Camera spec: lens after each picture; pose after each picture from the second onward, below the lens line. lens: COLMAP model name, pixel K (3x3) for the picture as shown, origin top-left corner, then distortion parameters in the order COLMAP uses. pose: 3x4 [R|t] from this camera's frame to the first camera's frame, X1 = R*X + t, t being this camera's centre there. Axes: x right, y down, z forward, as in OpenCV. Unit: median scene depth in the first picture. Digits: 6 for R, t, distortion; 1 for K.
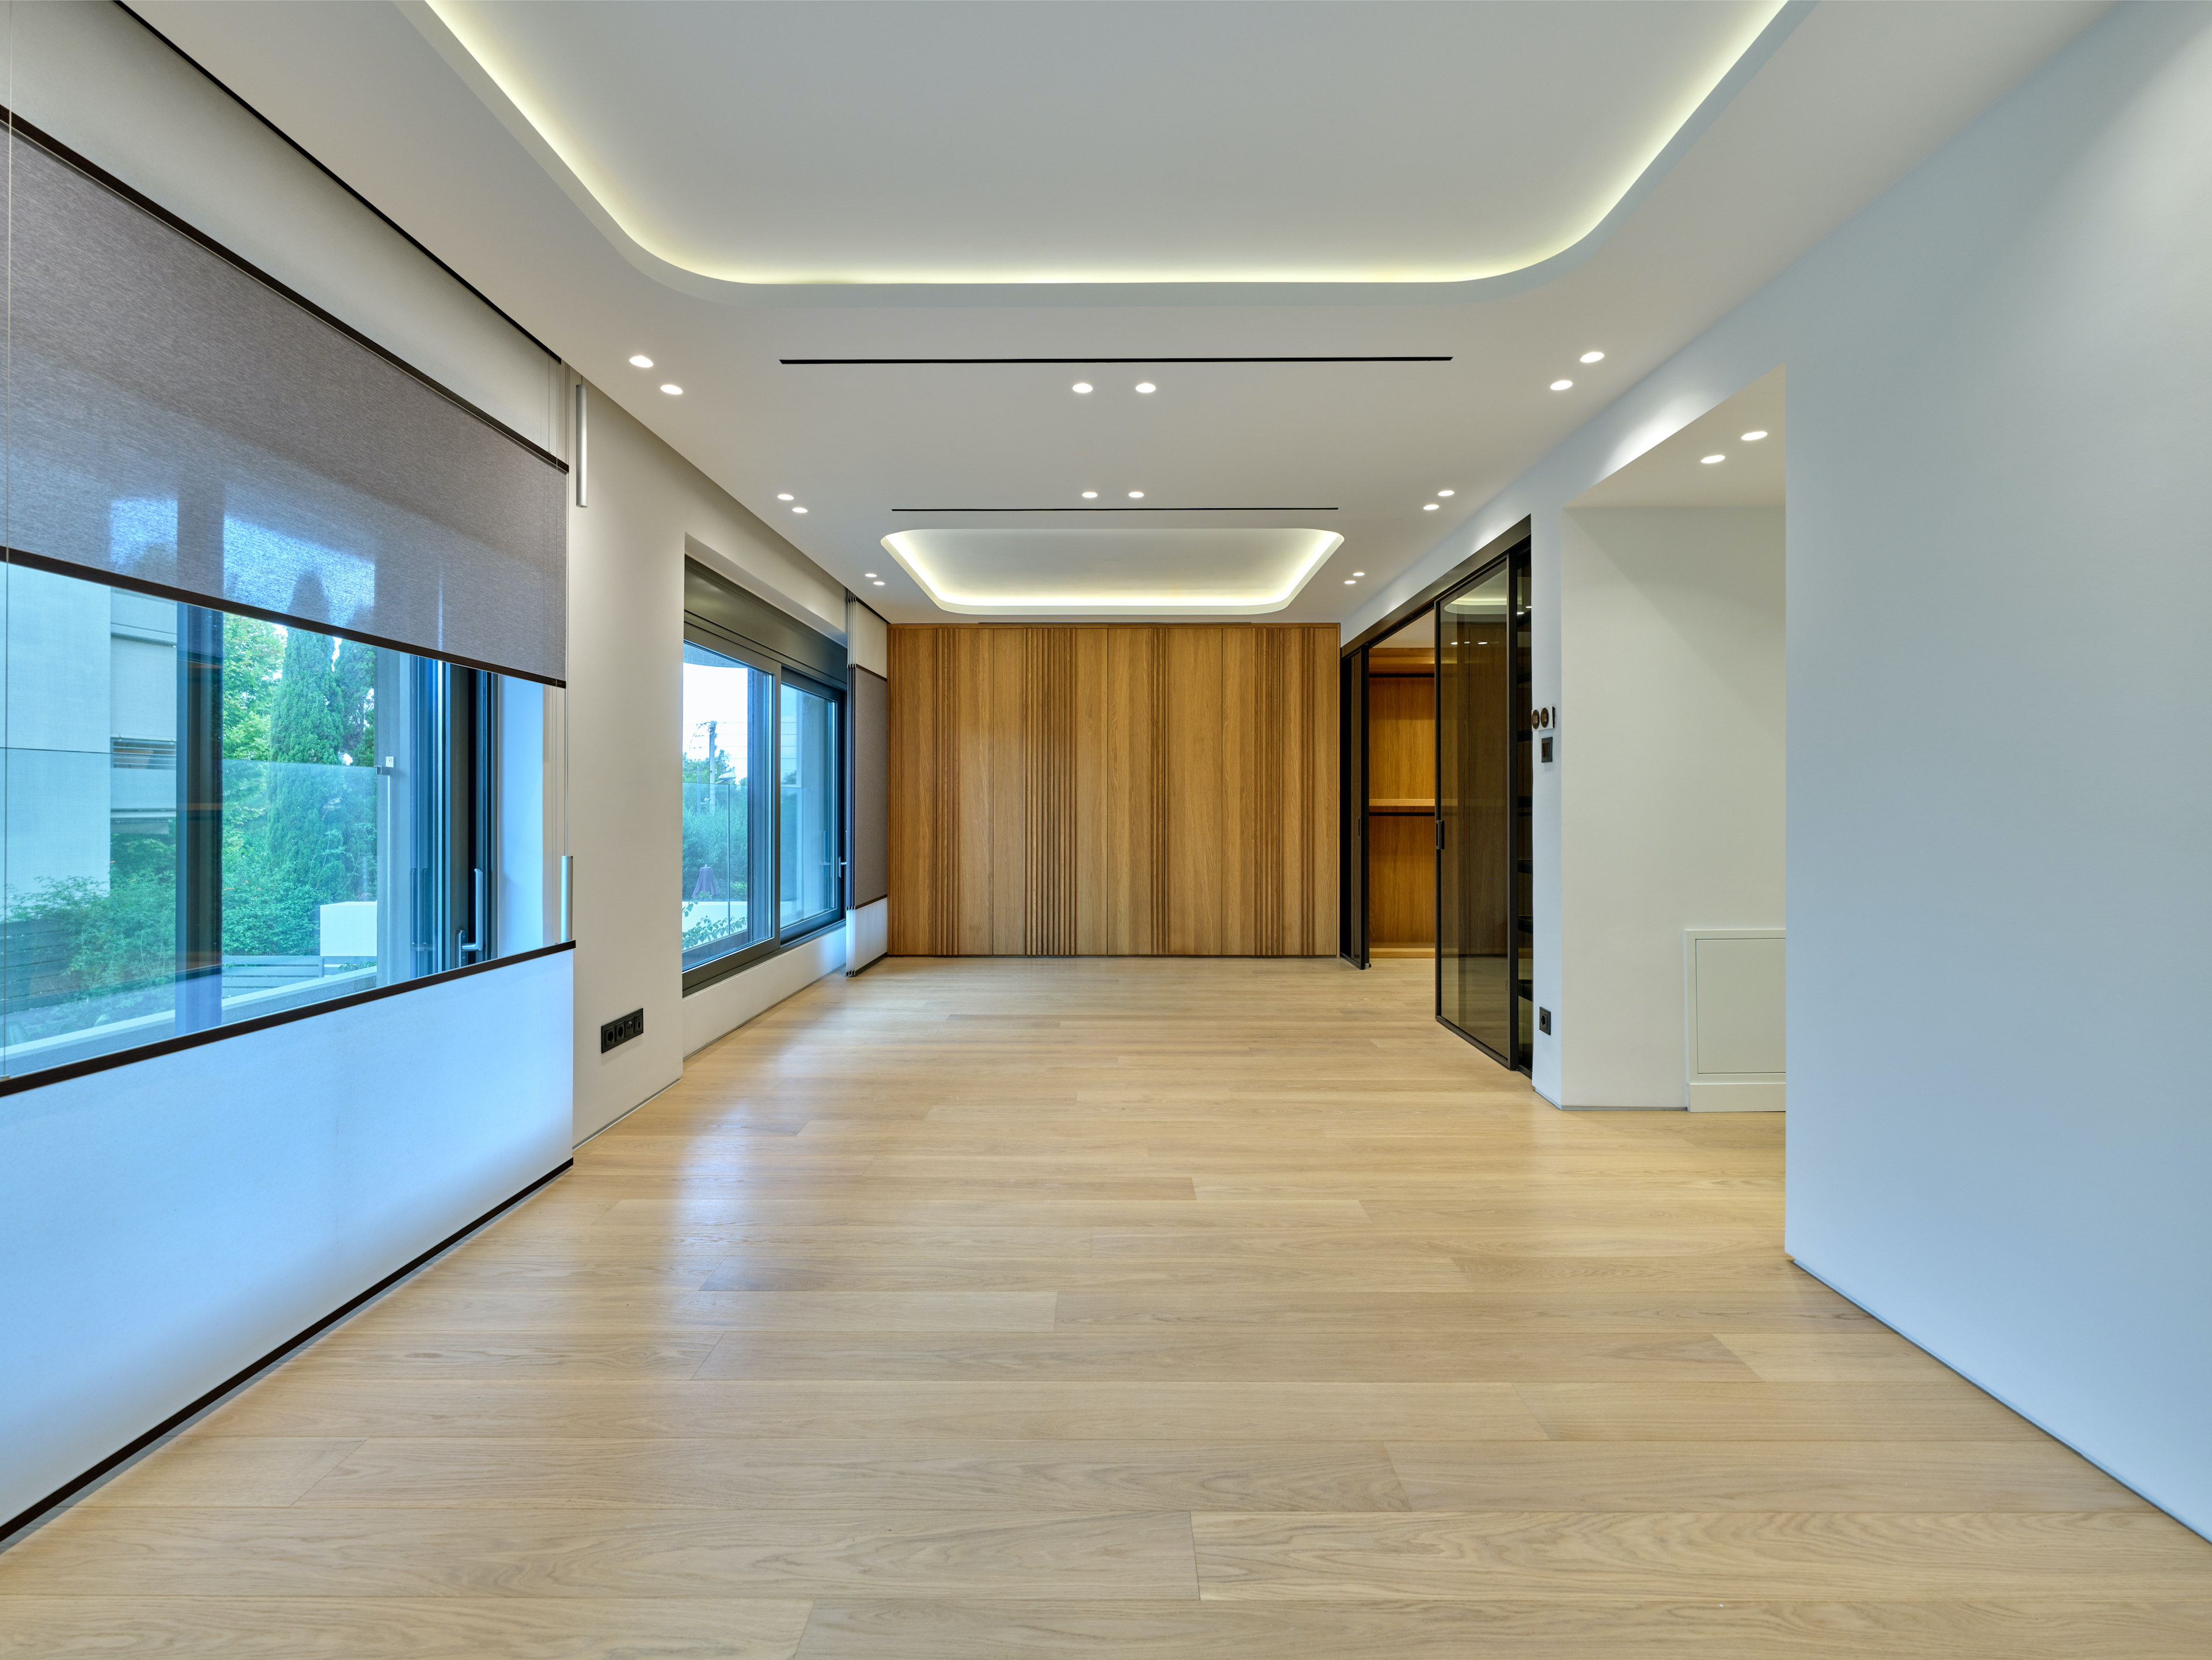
lens RADIAL K [[1017.1, 0, 1102.0], [0, 1017.1, 810.9], [0, 0, 1]] dist [0.002546, 0.000551]
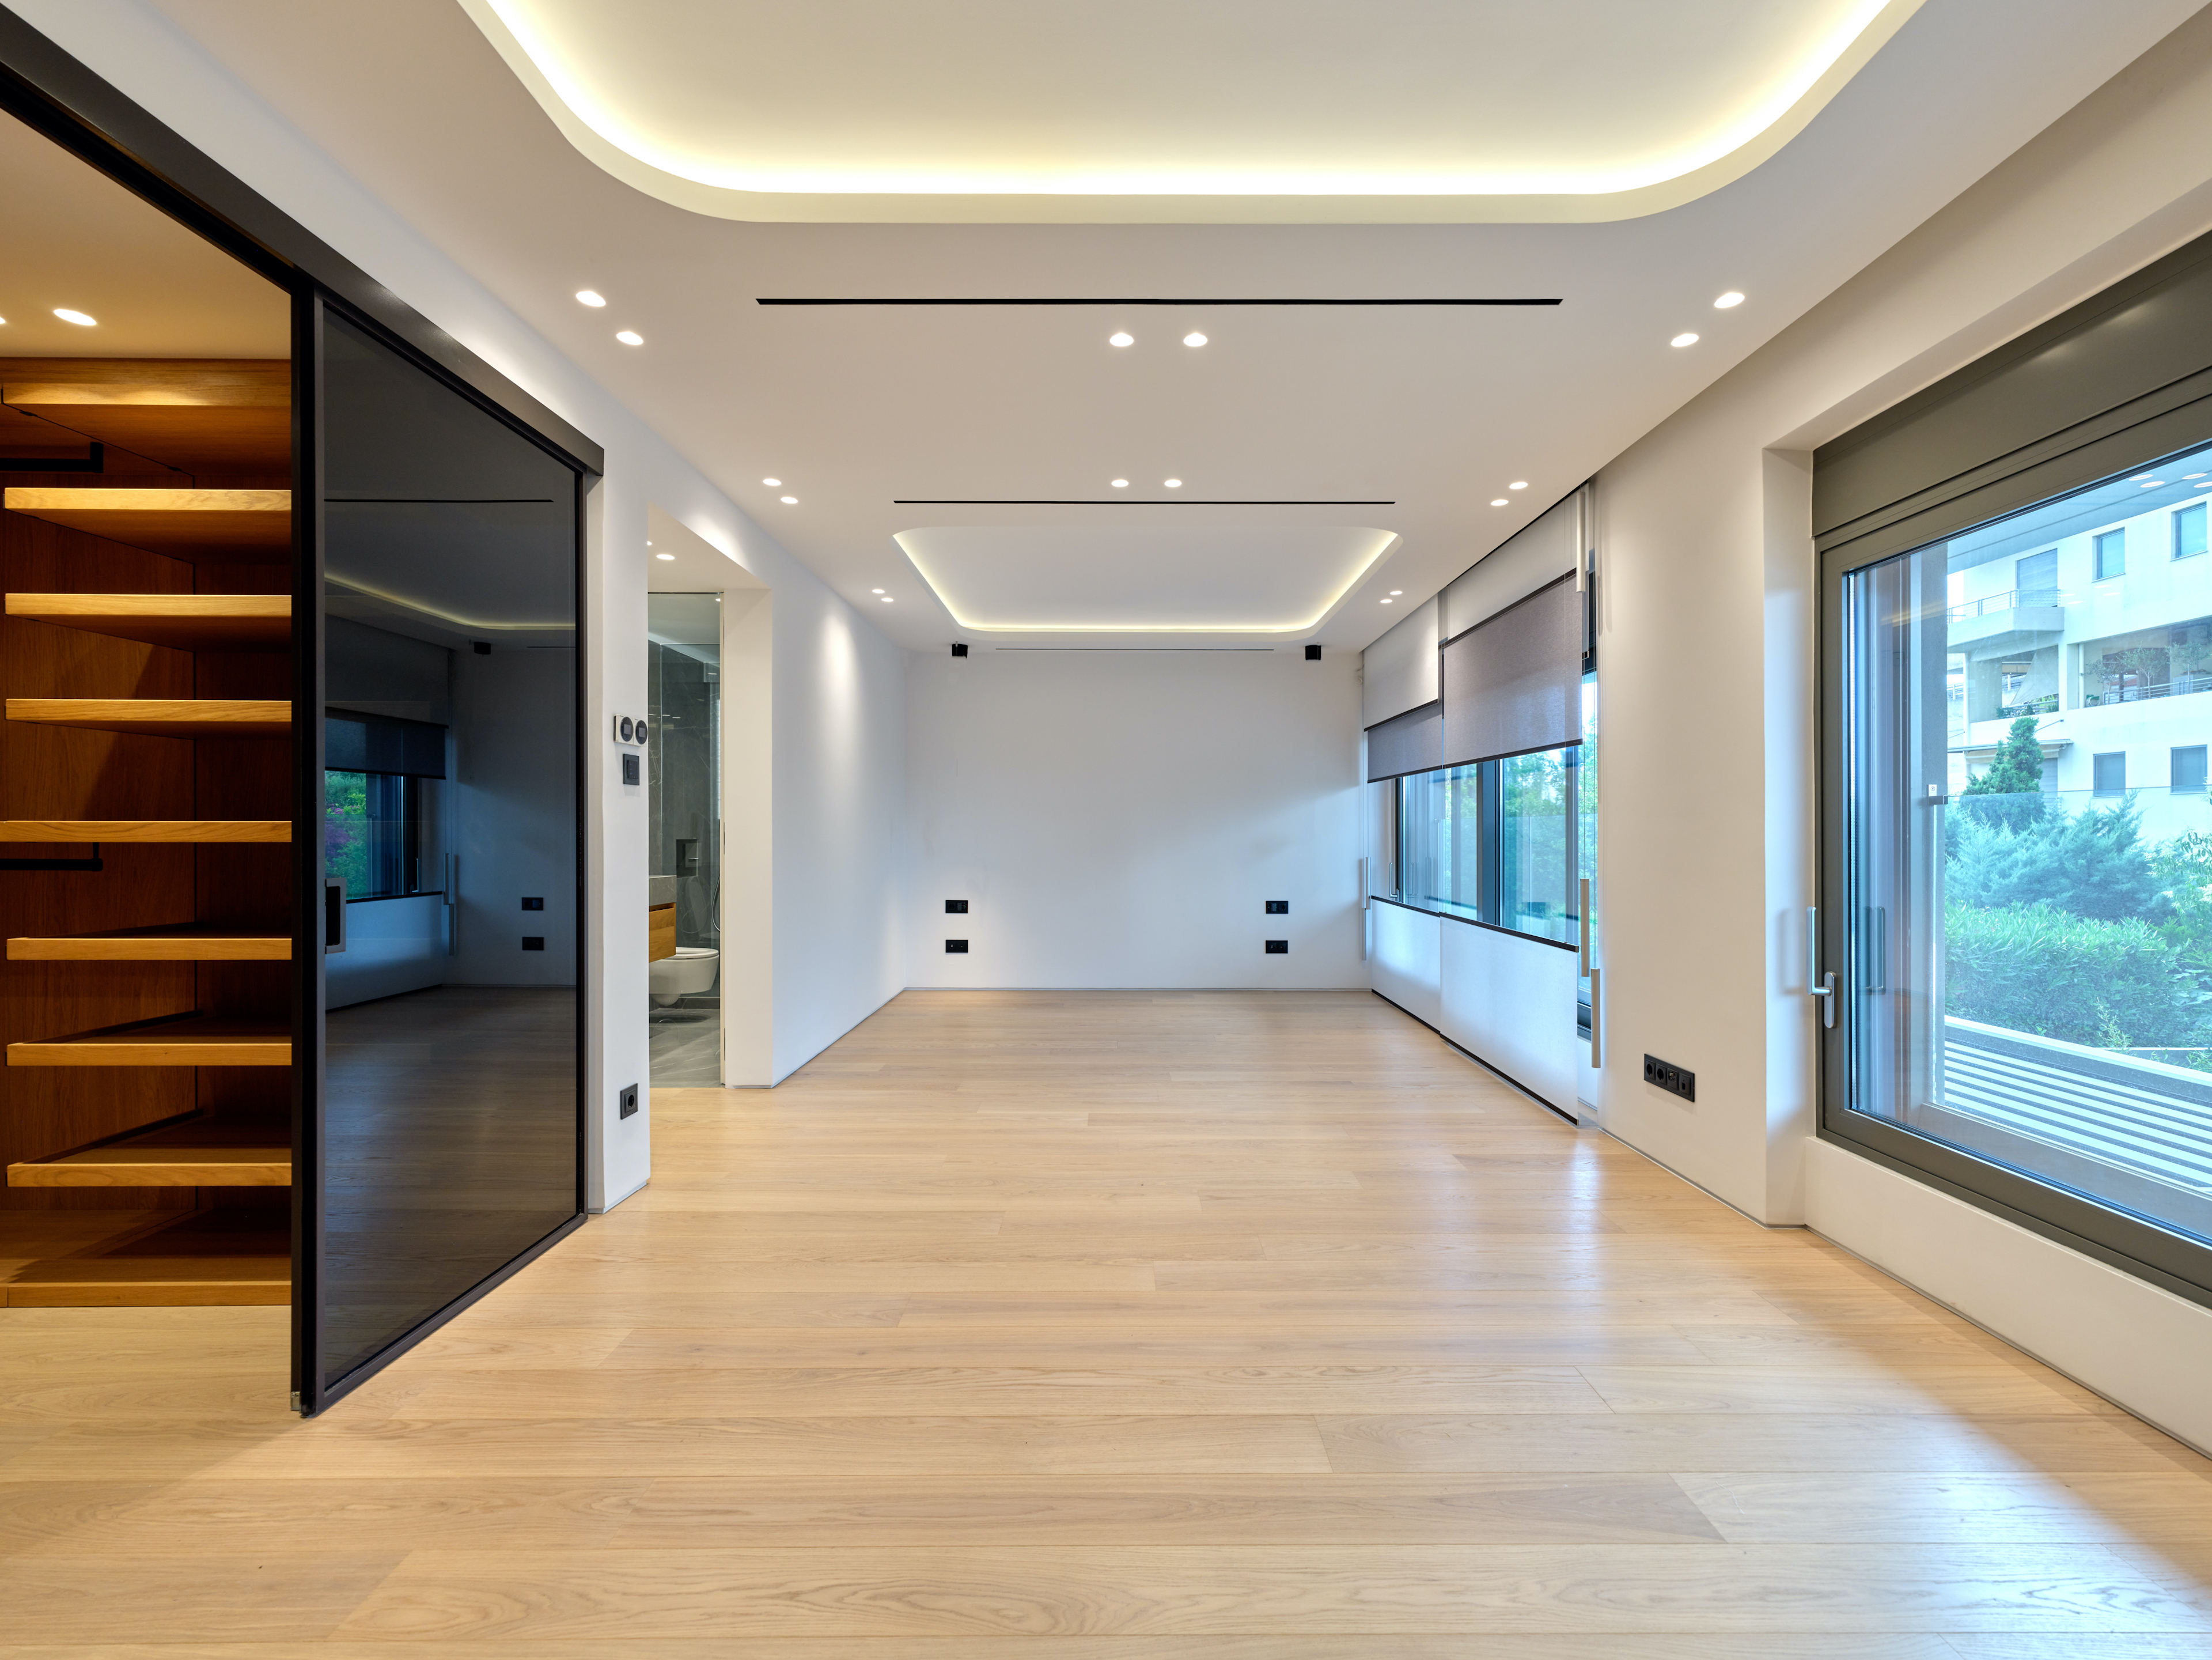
lens RADIAL K [[1017.1, 0, 1116.3], [0, 1017.1, 833.8], [0, 0, 1]] dist [0.002546, 0.000551]
pose [[-0.999975, -0.002865, -0.006397, 0.060789], [-0.002901, 0.999980, 0.005614, -0.018674], [0.006380, 0.005632, -0.999964, 2.297977]]
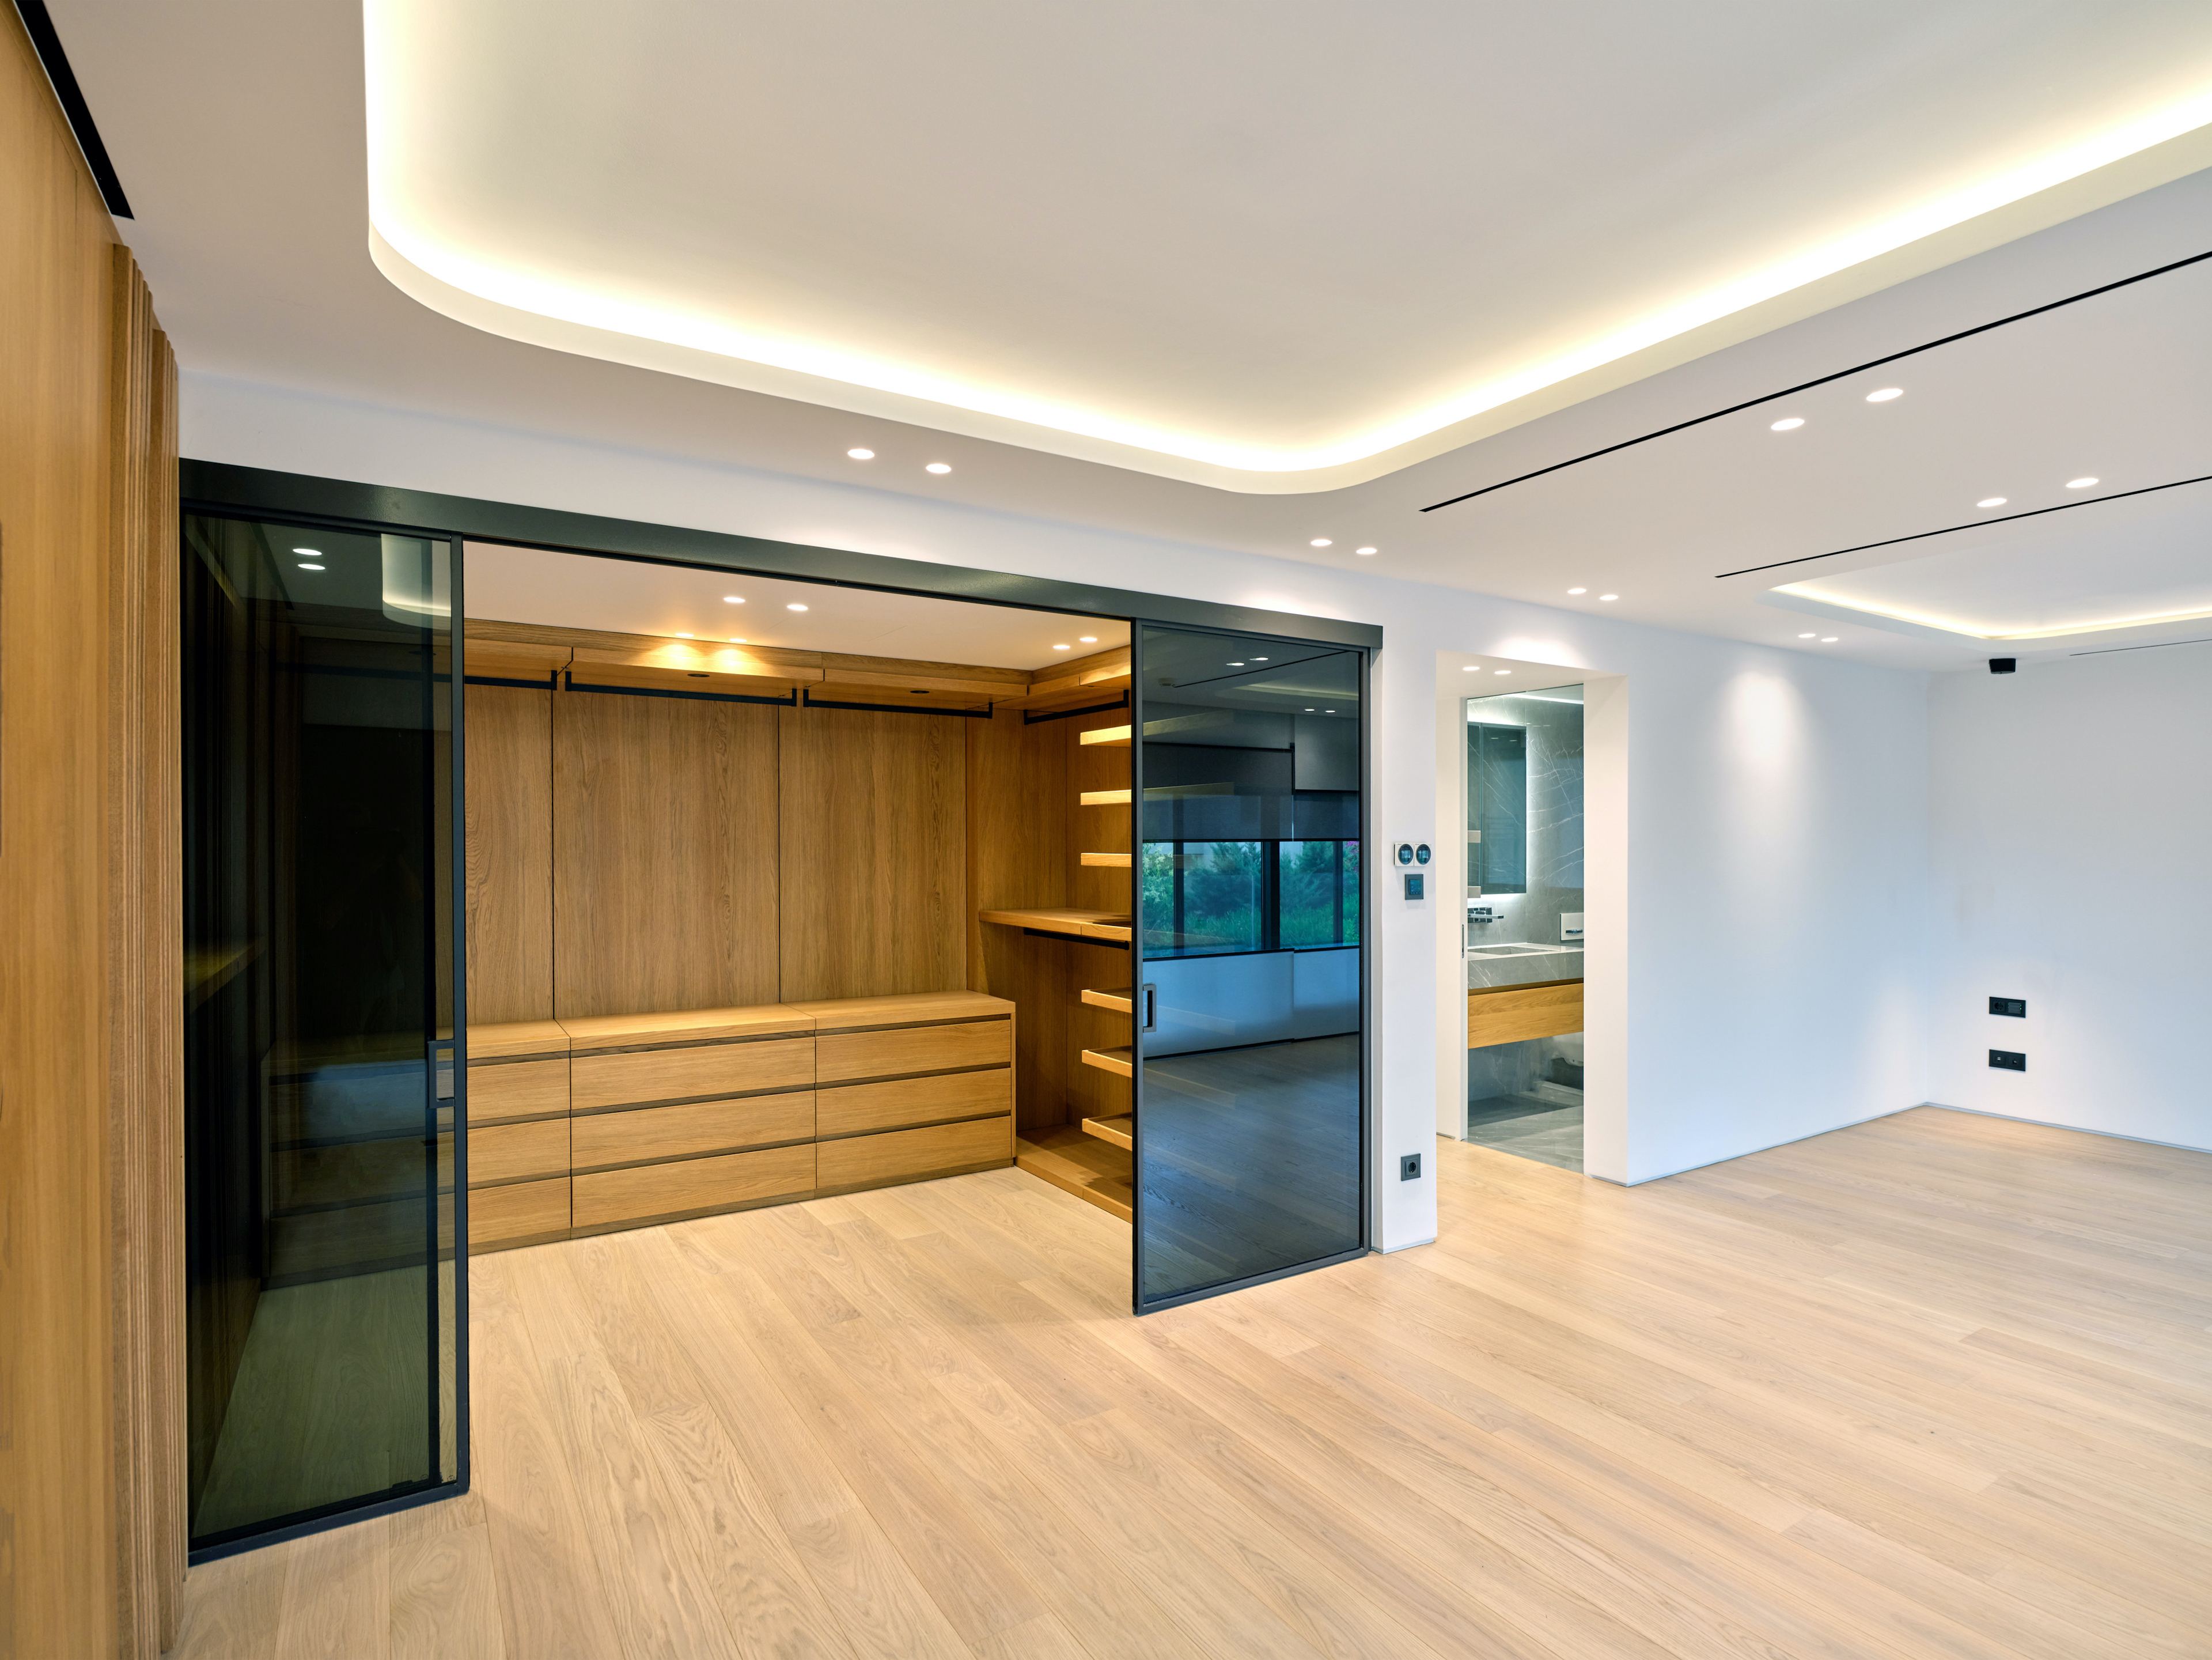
lens RADIAL K [[1120.3, 0, 1097.7], [0, 1120.3, 847.8], [0, 0, 1]] dist [-0.001023, -0.000495]
pose [[-0.534790, -0.003839, 0.844977, -0.386216], [0.005035, 0.999957, 0.007730, -0.135958], [-0.844970, 0.008388, -0.534748, 2.298827]]
